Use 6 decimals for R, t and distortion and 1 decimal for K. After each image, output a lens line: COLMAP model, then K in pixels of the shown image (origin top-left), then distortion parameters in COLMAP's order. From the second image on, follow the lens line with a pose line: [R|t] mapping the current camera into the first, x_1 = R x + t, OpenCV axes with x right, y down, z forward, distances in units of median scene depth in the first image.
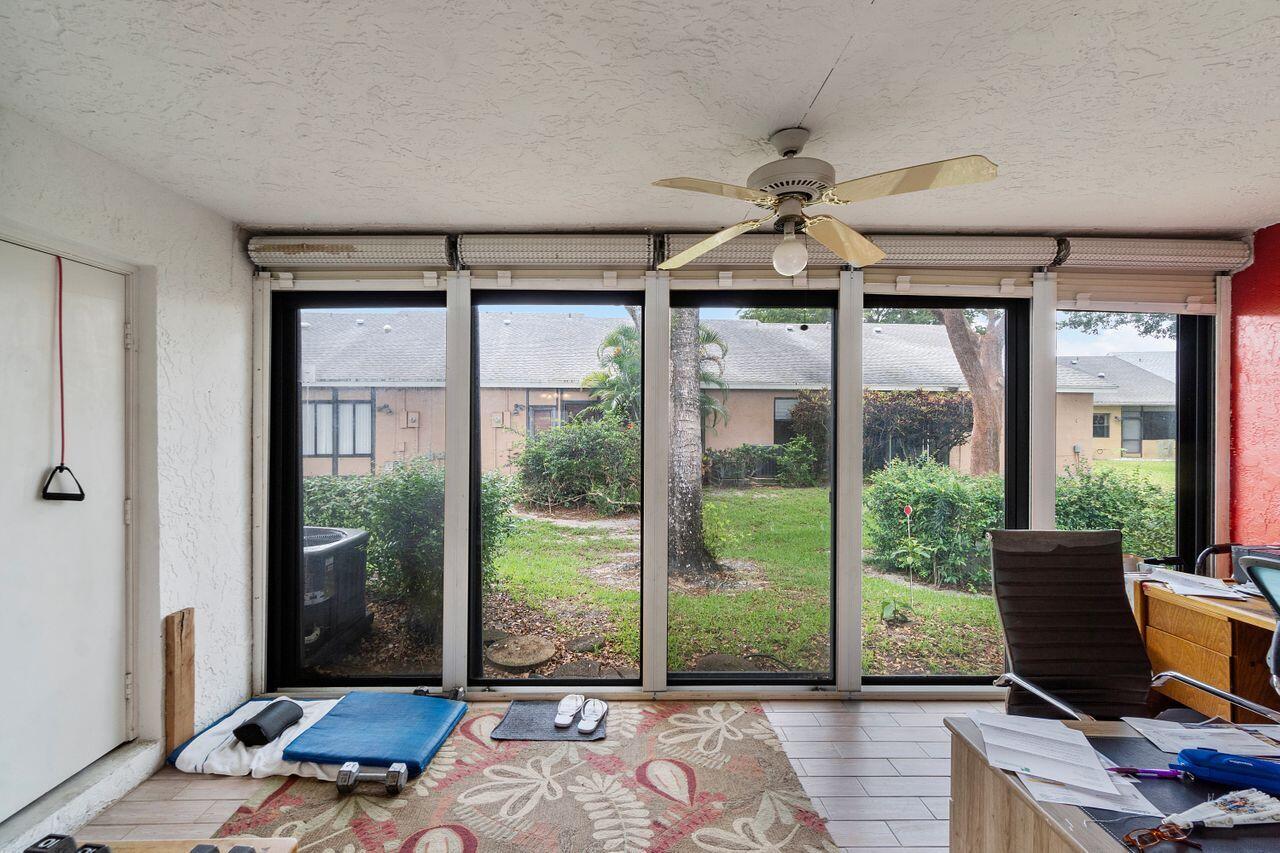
lens RADIAL K [[560.0, 0, 622.1], [0, 560.0, 415.3], [0, 0, 1]] dist [0.001657, -0.000295]
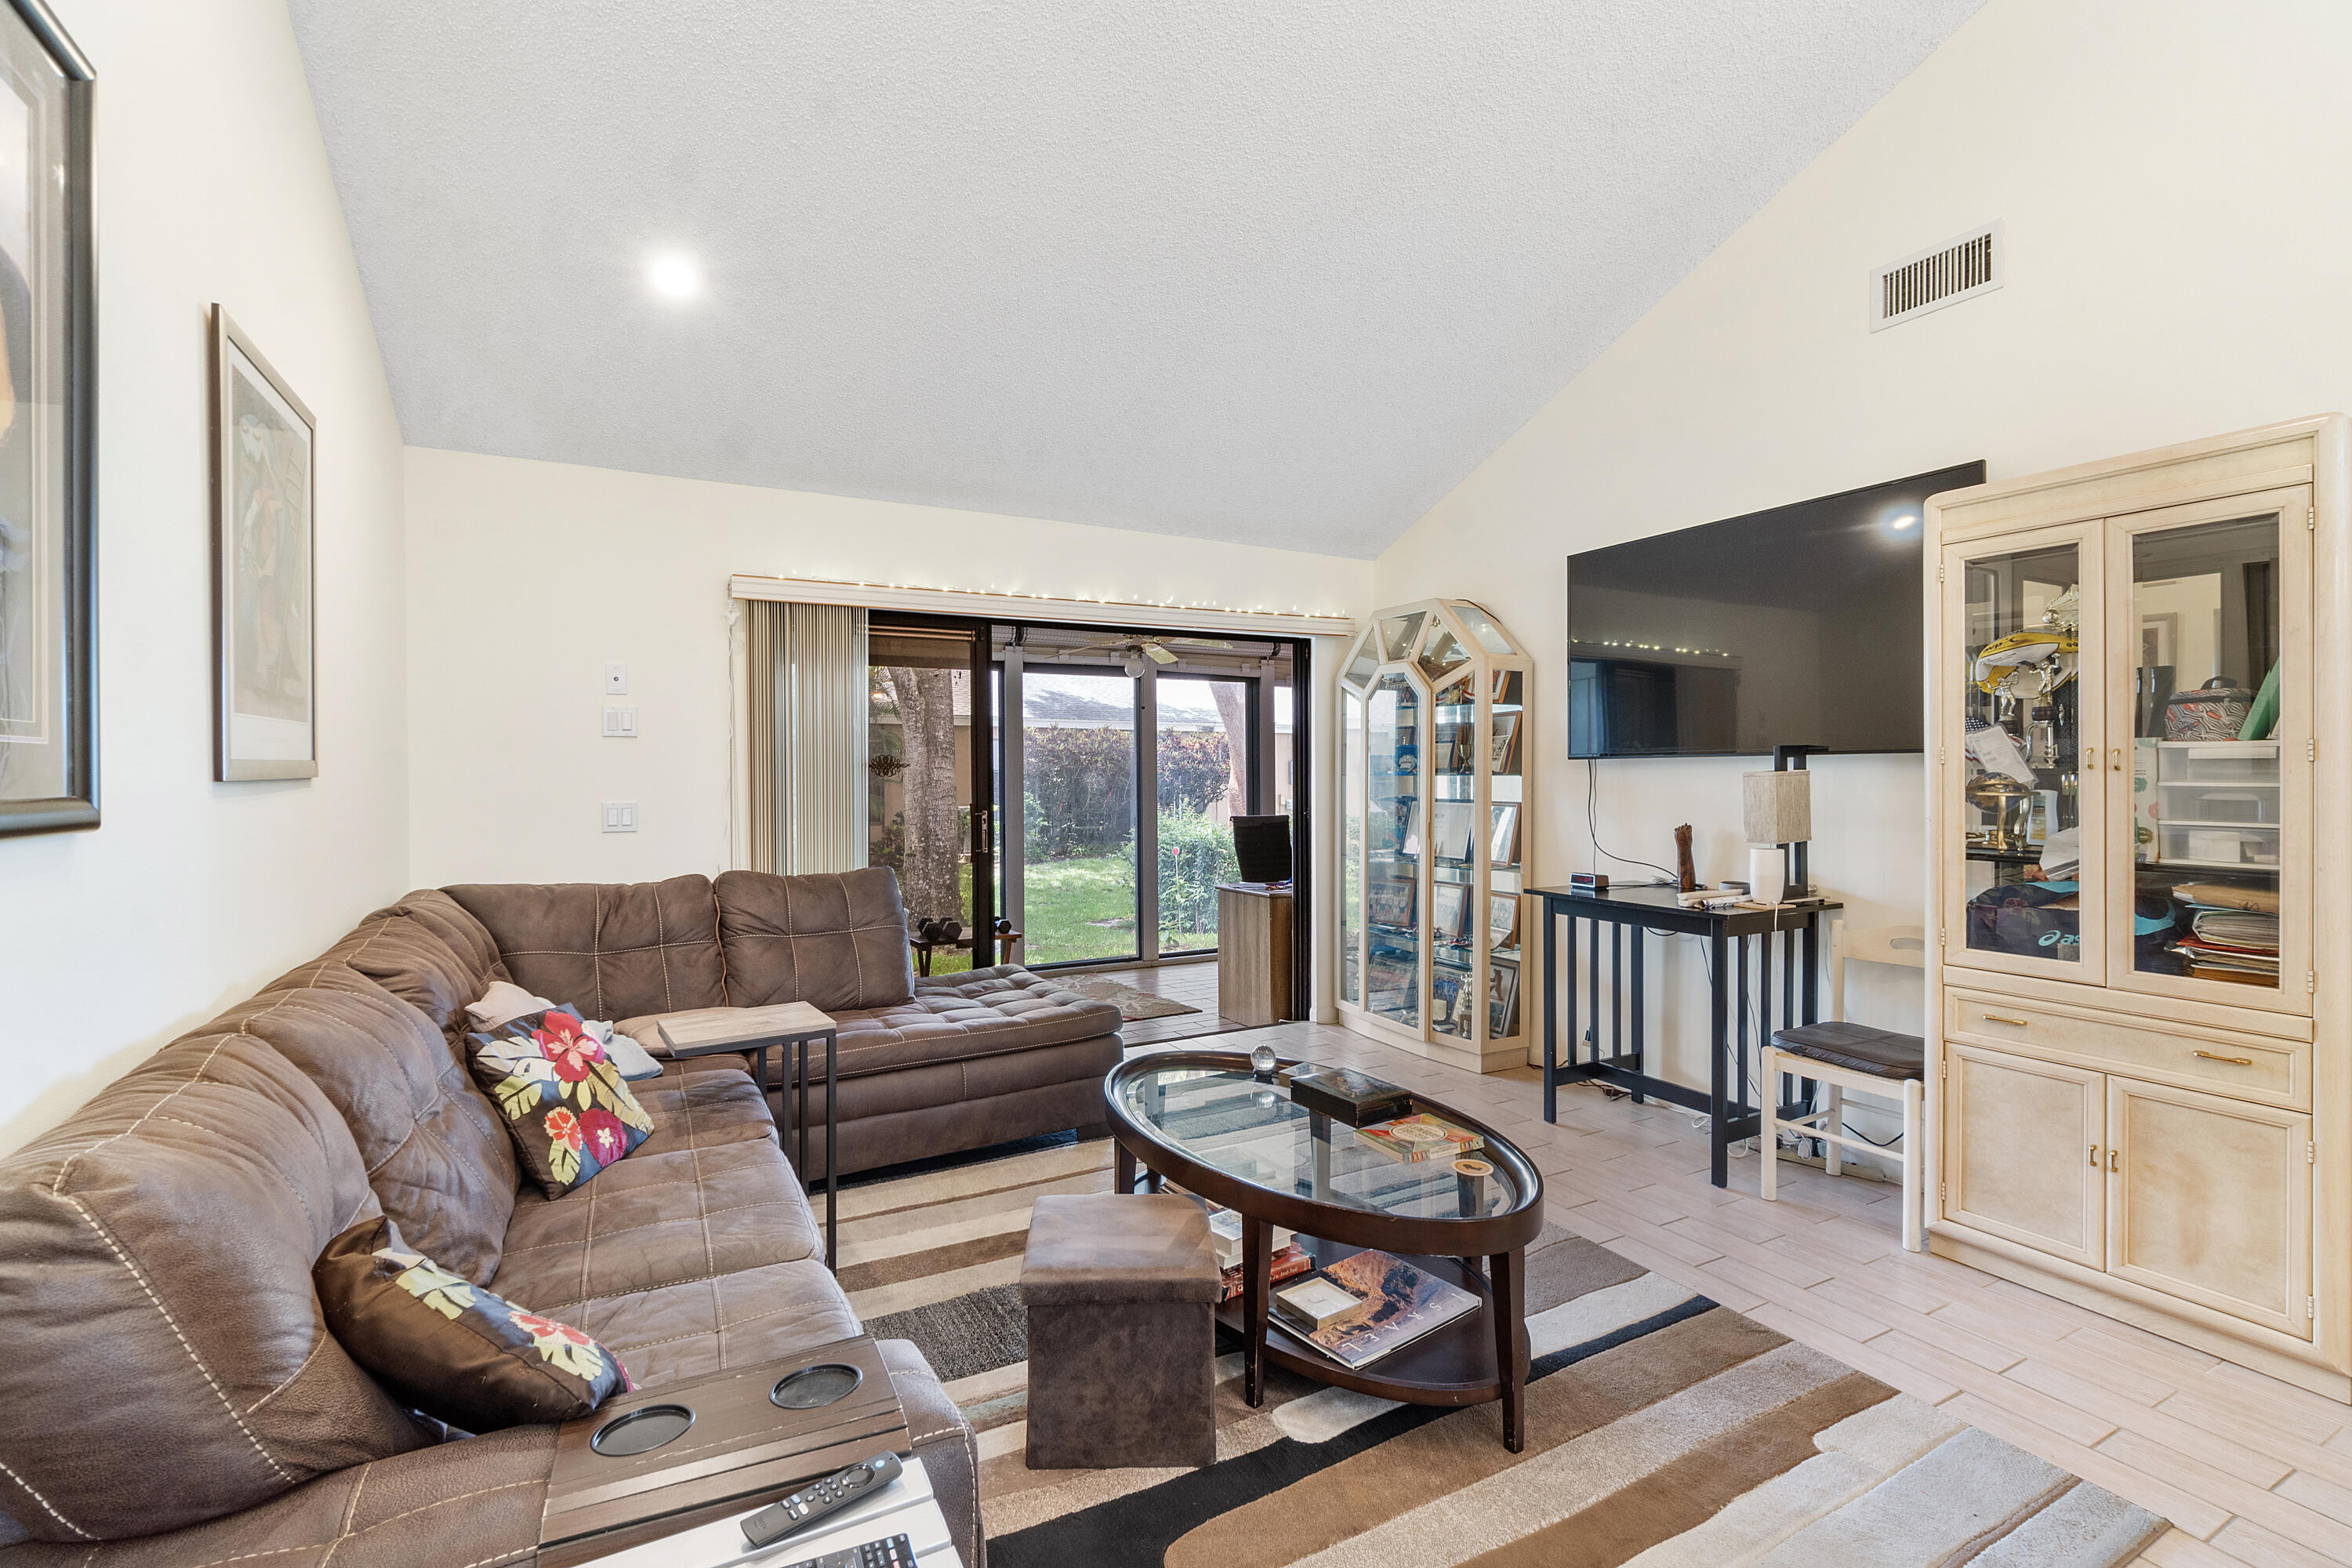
lens RADIAL K [[1029.1, 0, 1143.2], [0, 1029.1, 763.4], [0, 0, 1]] dist [0.001657, -0.000295]
pose [[0.890271, -0.004464, 0.455410, -0.751243], [0.005628, 0.999983, -0.001200, 0.013196], [-0.455397, 0.003632, 0.890281, -1.230478]]
